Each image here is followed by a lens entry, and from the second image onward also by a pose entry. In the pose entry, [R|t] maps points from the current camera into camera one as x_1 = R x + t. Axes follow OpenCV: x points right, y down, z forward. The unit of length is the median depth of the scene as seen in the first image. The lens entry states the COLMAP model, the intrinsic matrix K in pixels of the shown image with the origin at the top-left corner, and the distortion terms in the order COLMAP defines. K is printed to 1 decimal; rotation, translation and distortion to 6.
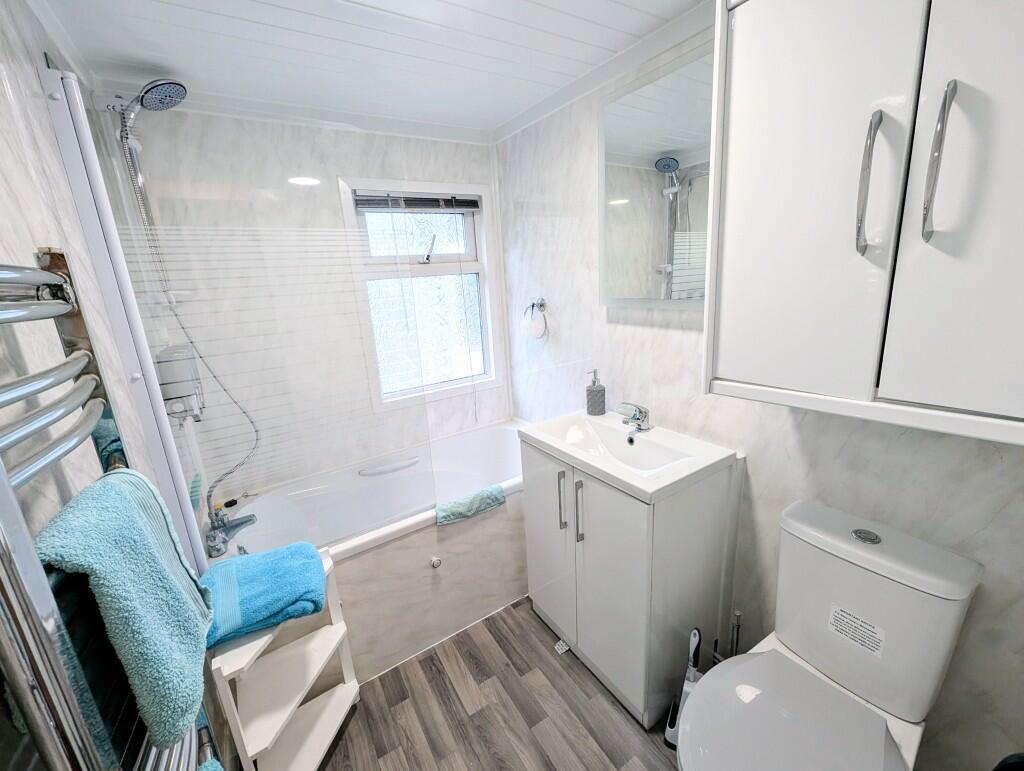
lens RADIAL K [[426.5, 0, 521.6], [0, 426.5, 385.9], [0, 0, 1]] dist [0.002794, -0.001007]
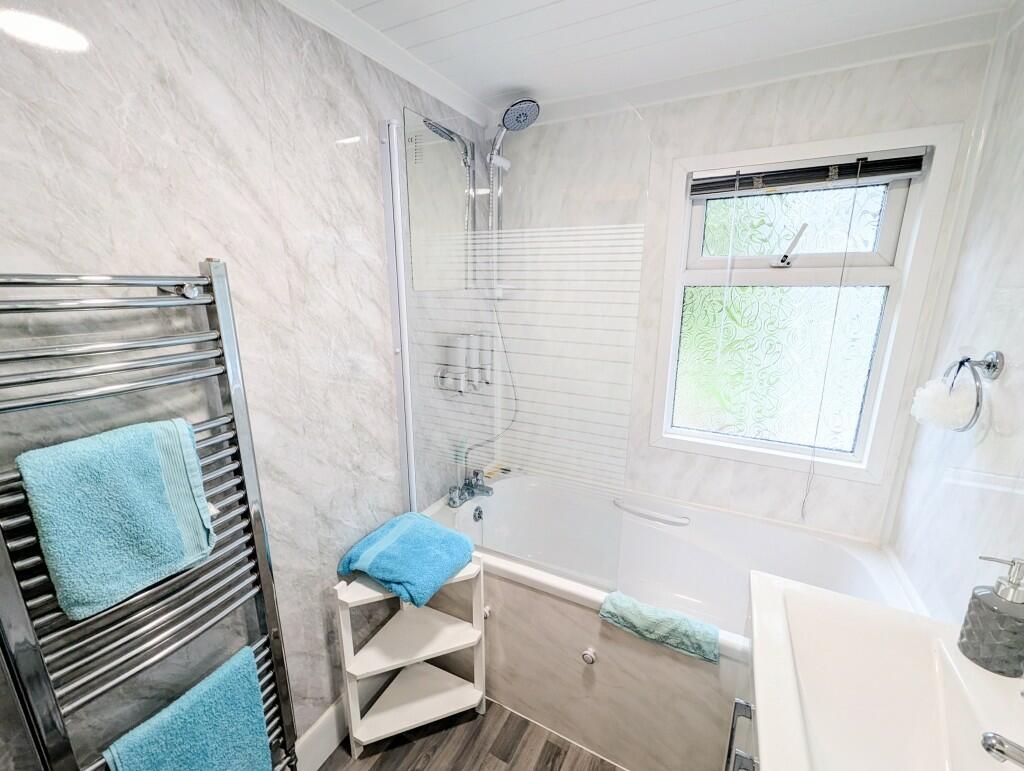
lens RADIAL K [[426.5, 0, 513.5], [0, 426.5, 384.7], [0, 0, 1]] dist [0.002794, -0.001007]
pose [[0.476471, 0.266108, -0.837951, 0.242295], [-0.253525, 0.954194, 0.158865, -0.139450], [0.841844, 0.136747, 0.522111, 0.400009]]
